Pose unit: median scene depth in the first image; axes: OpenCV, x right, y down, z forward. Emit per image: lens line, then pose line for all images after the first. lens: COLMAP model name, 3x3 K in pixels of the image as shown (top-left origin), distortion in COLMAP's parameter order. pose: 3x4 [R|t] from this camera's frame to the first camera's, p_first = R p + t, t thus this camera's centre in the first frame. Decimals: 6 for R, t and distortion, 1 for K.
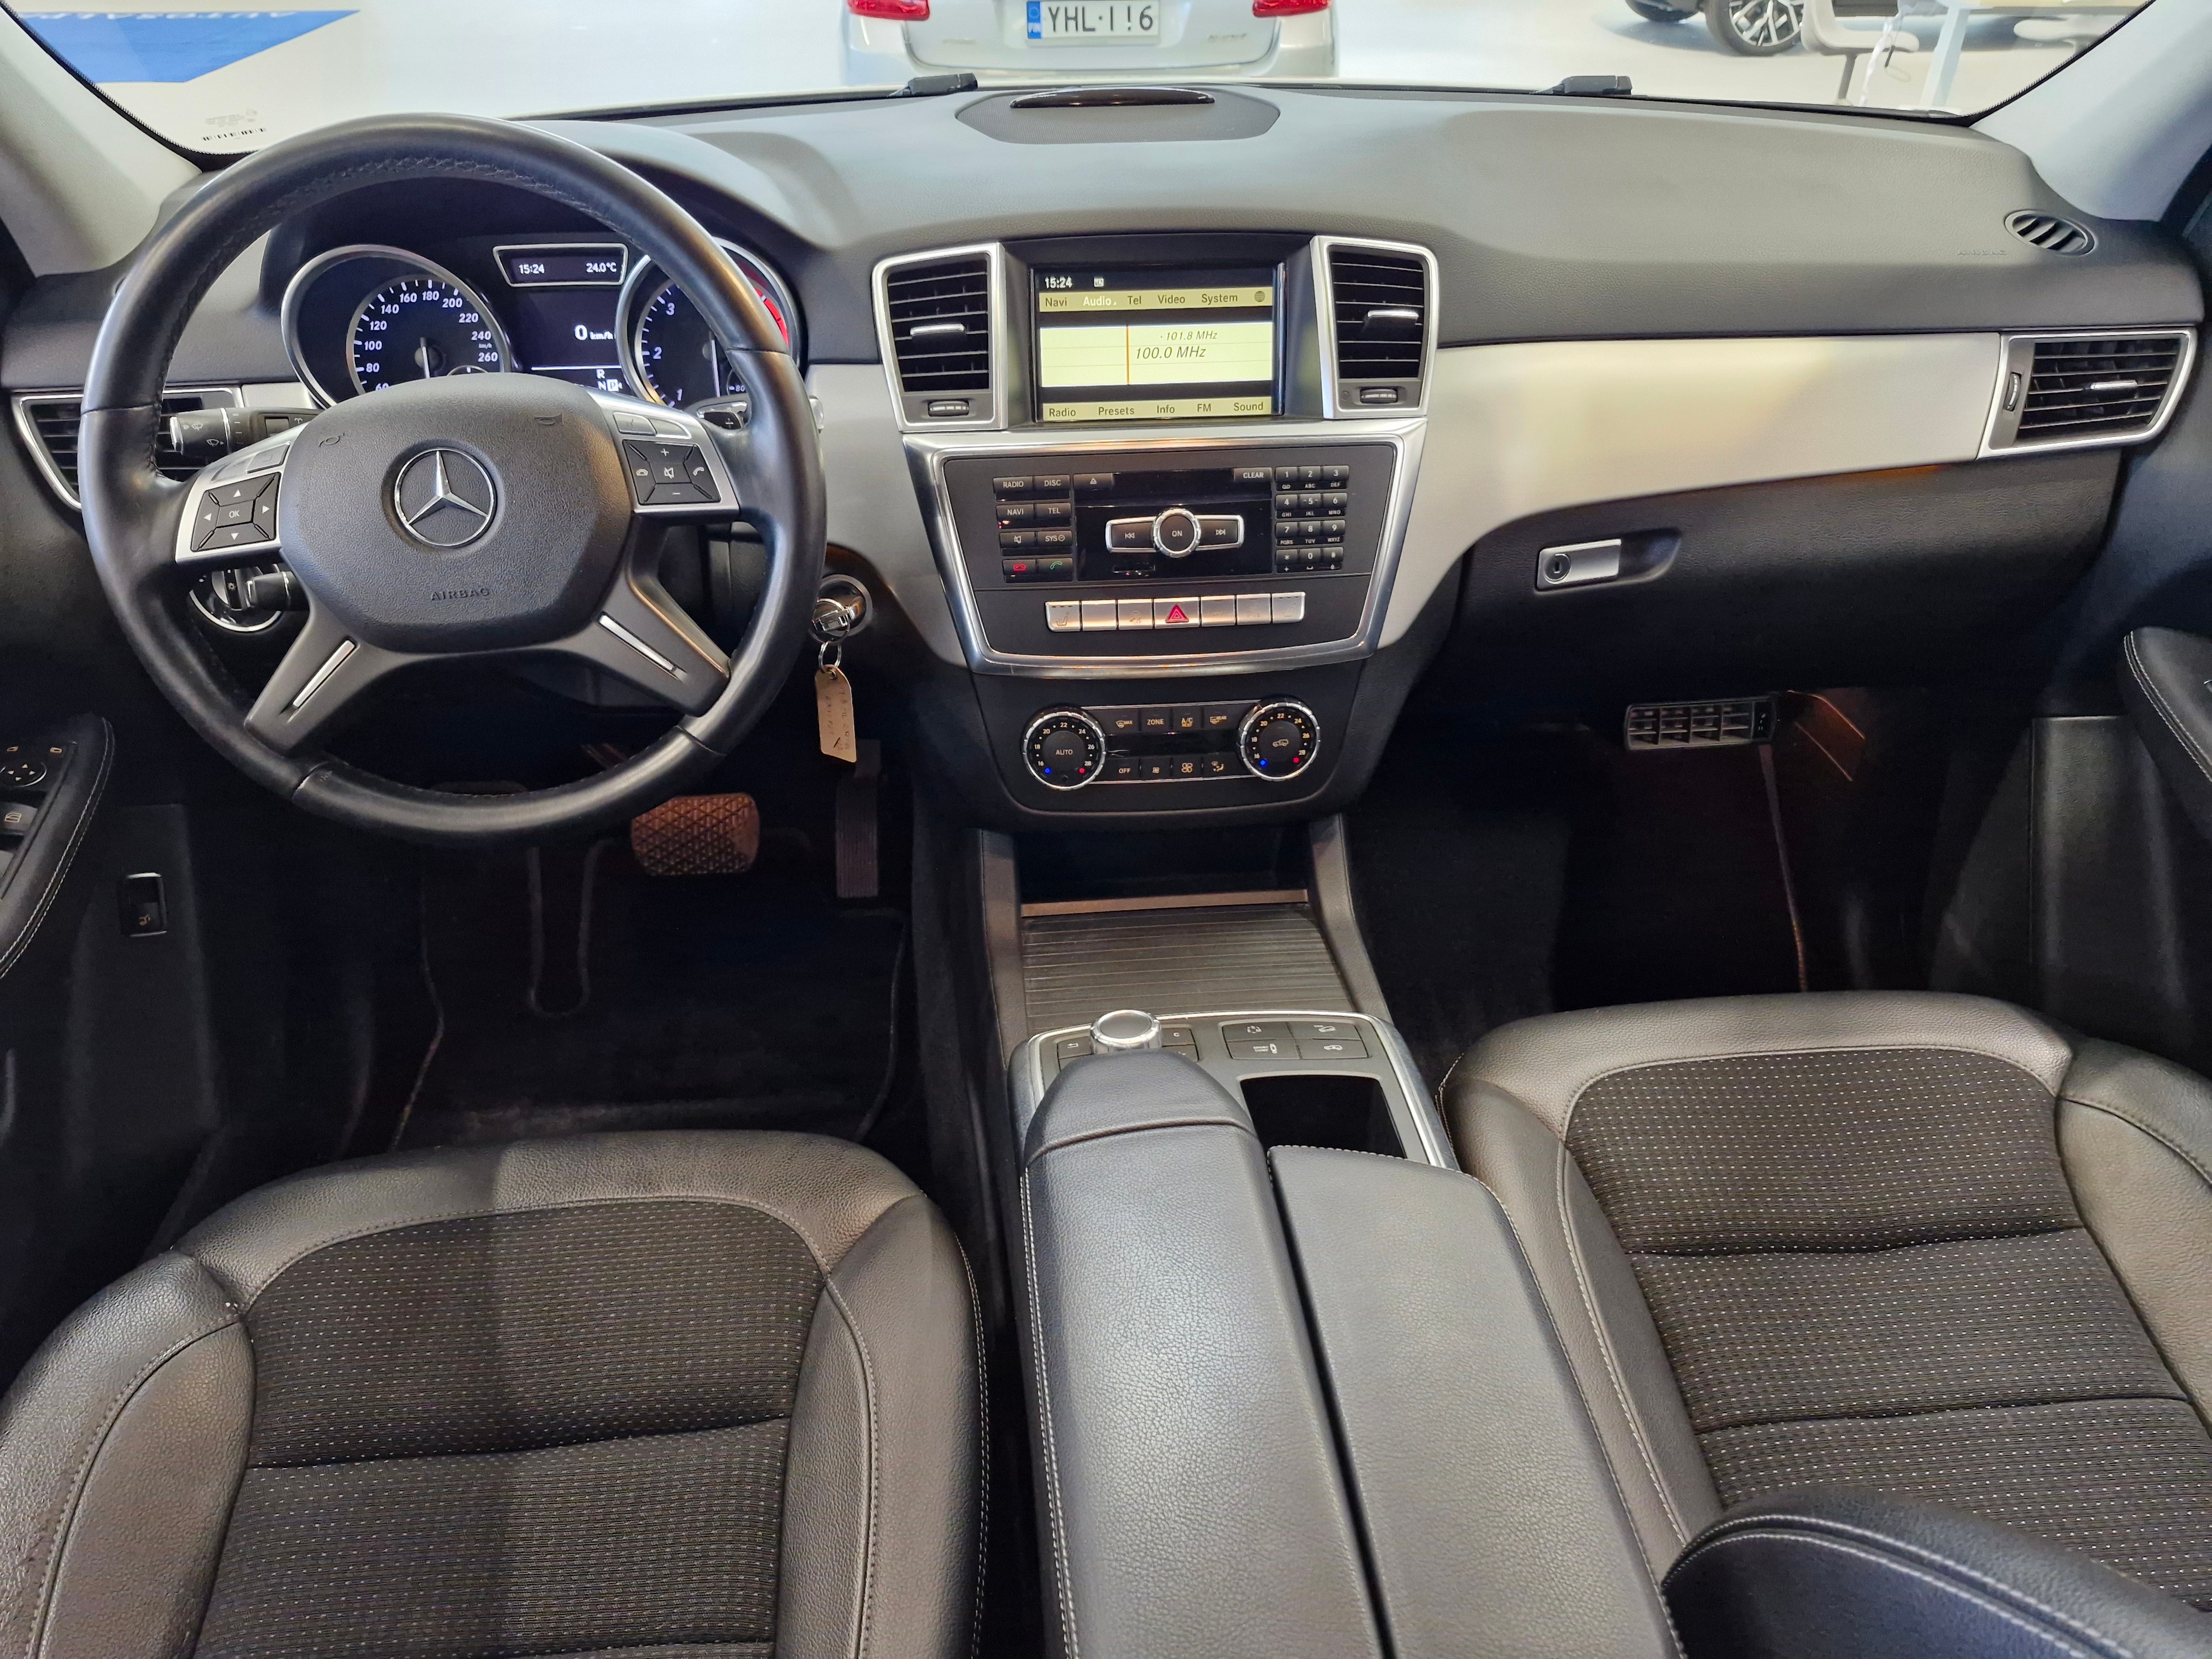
lens RADIAL K [[1564.6, 0, 1105.0], [0, 1564.6, 843.7], [0, 0, 1]] dist [0.059443, -0.068079]
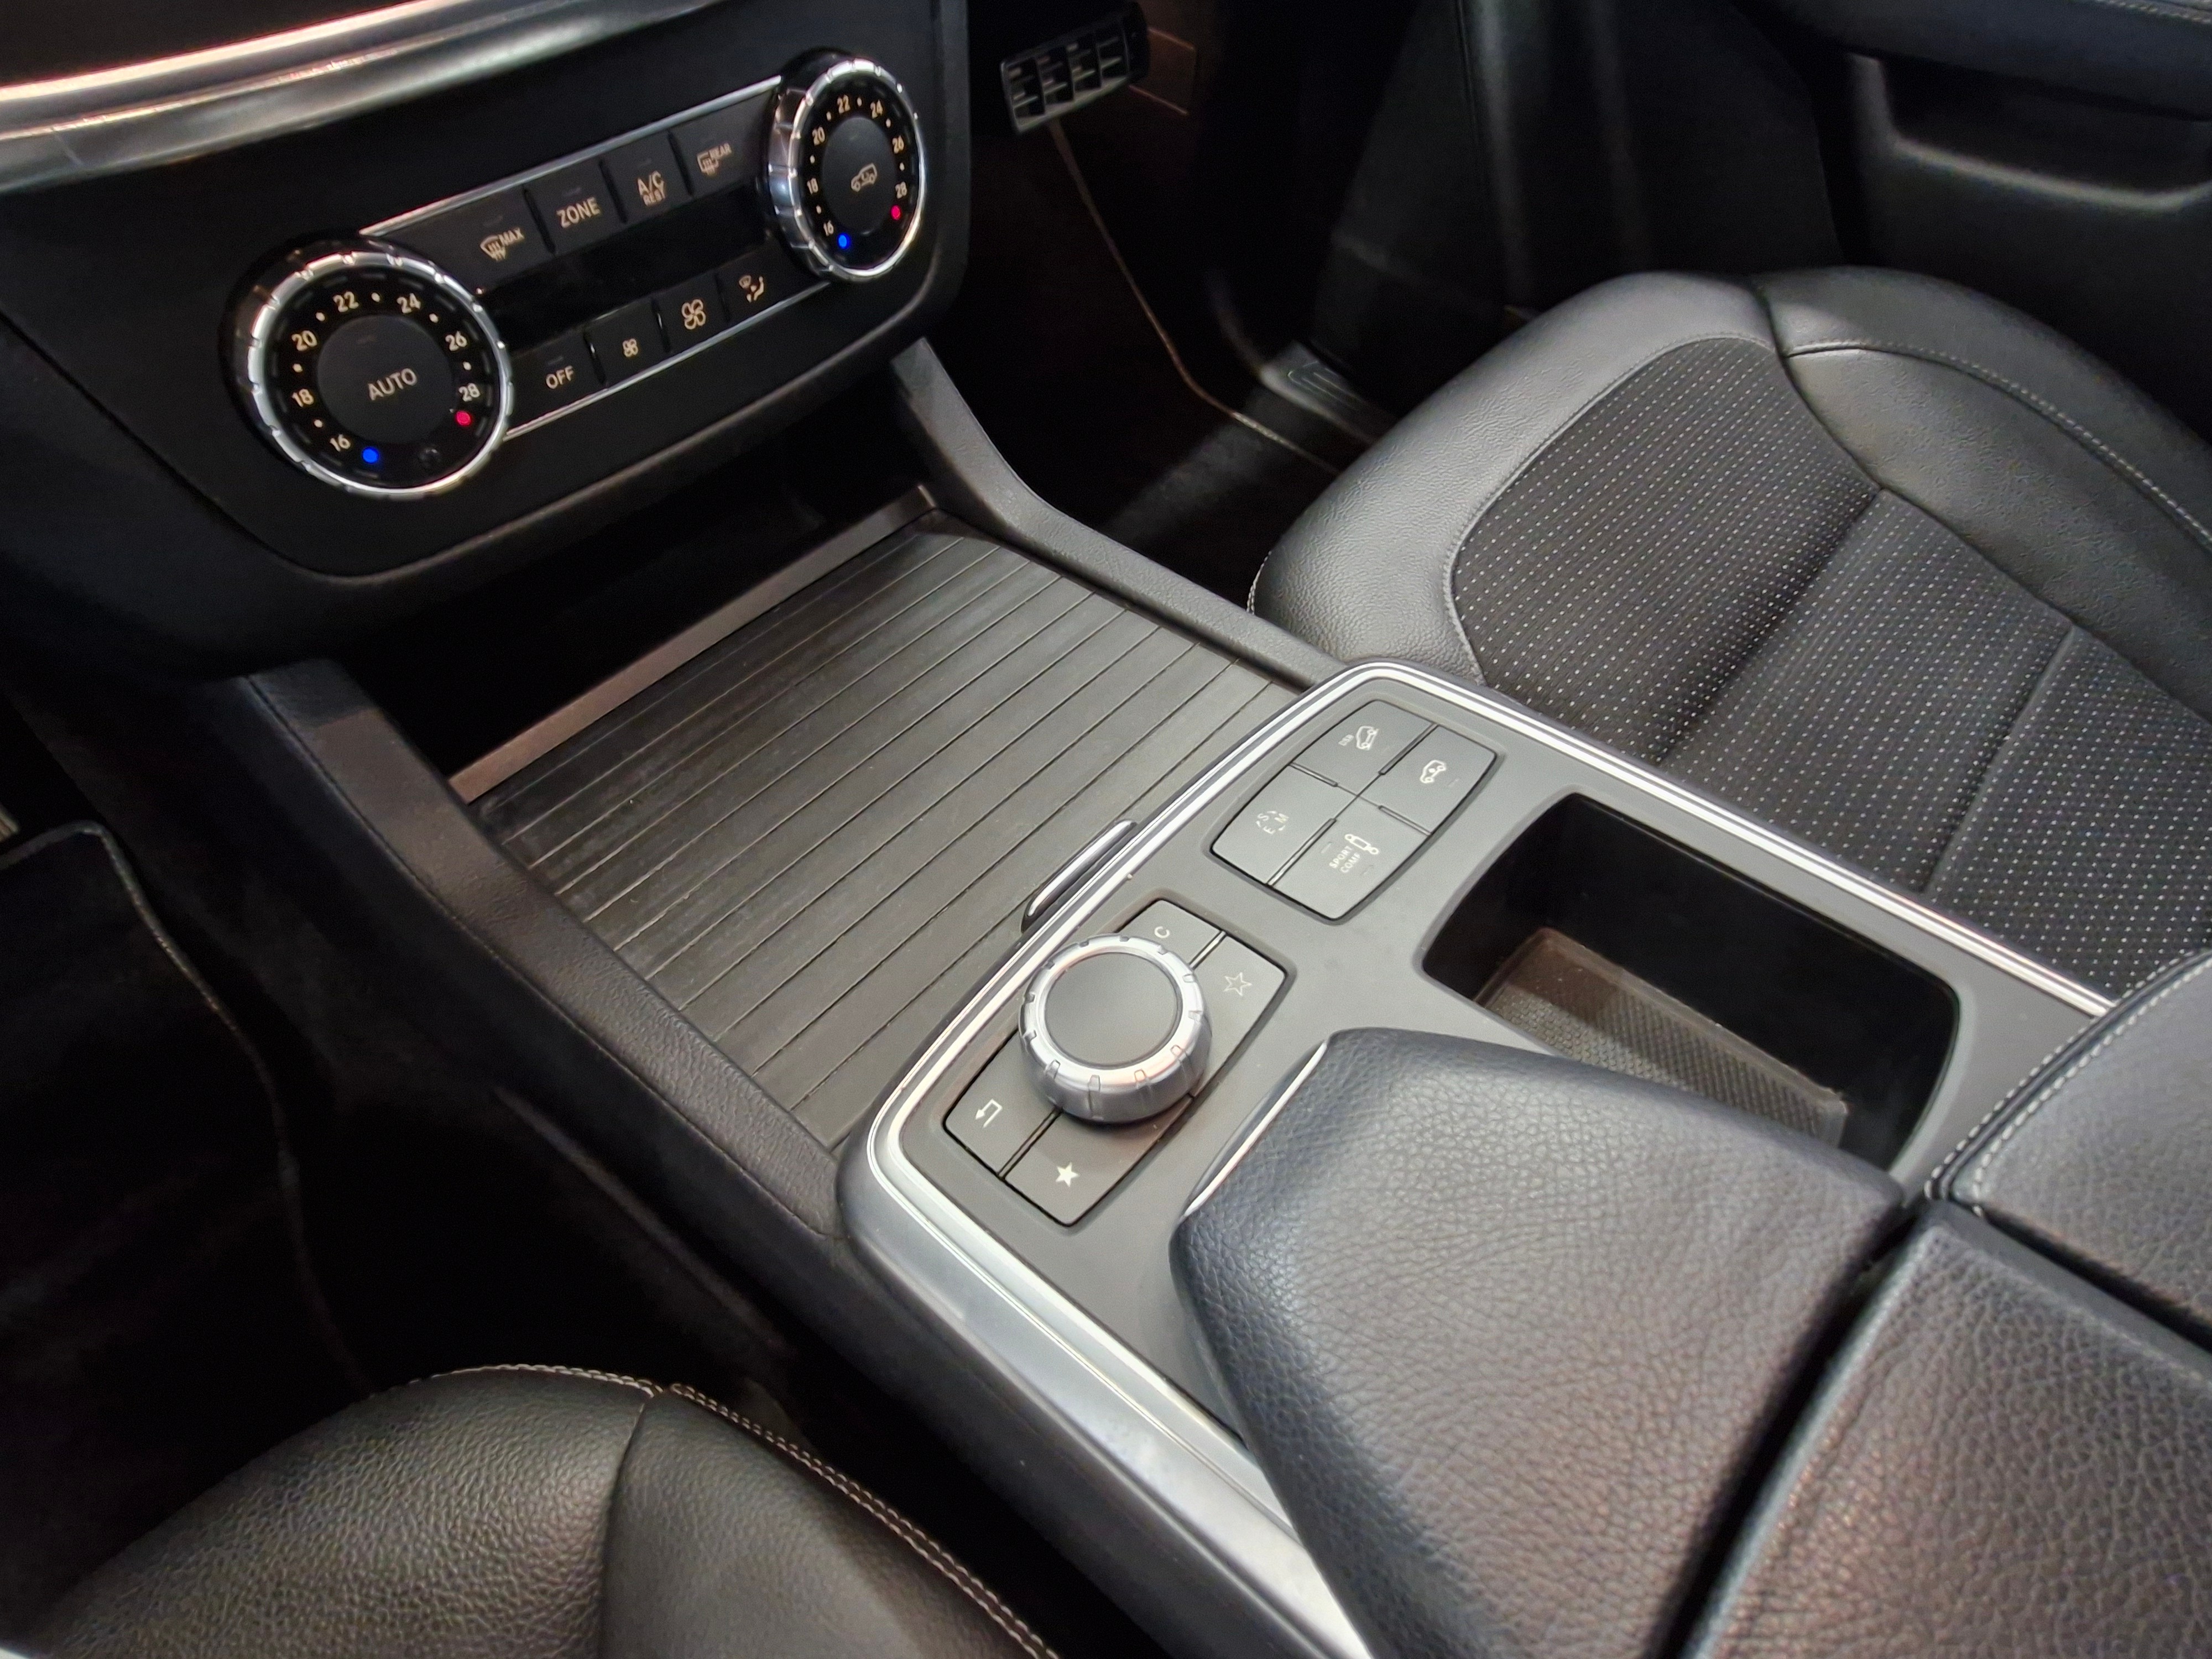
lens RADIAL K [[1181.6, 0, 1077.1], [0, 1181.6, 822.8], [0, 0, 1]] dist [0.007319, -0.006581]
pose [[0.727496, -0.532701, 0.432411, -0.081688], [0.338765, 0.826939, 0.448788, -0.044316], [-0.596648, -0.180006, 0.782055, 0.687339]]
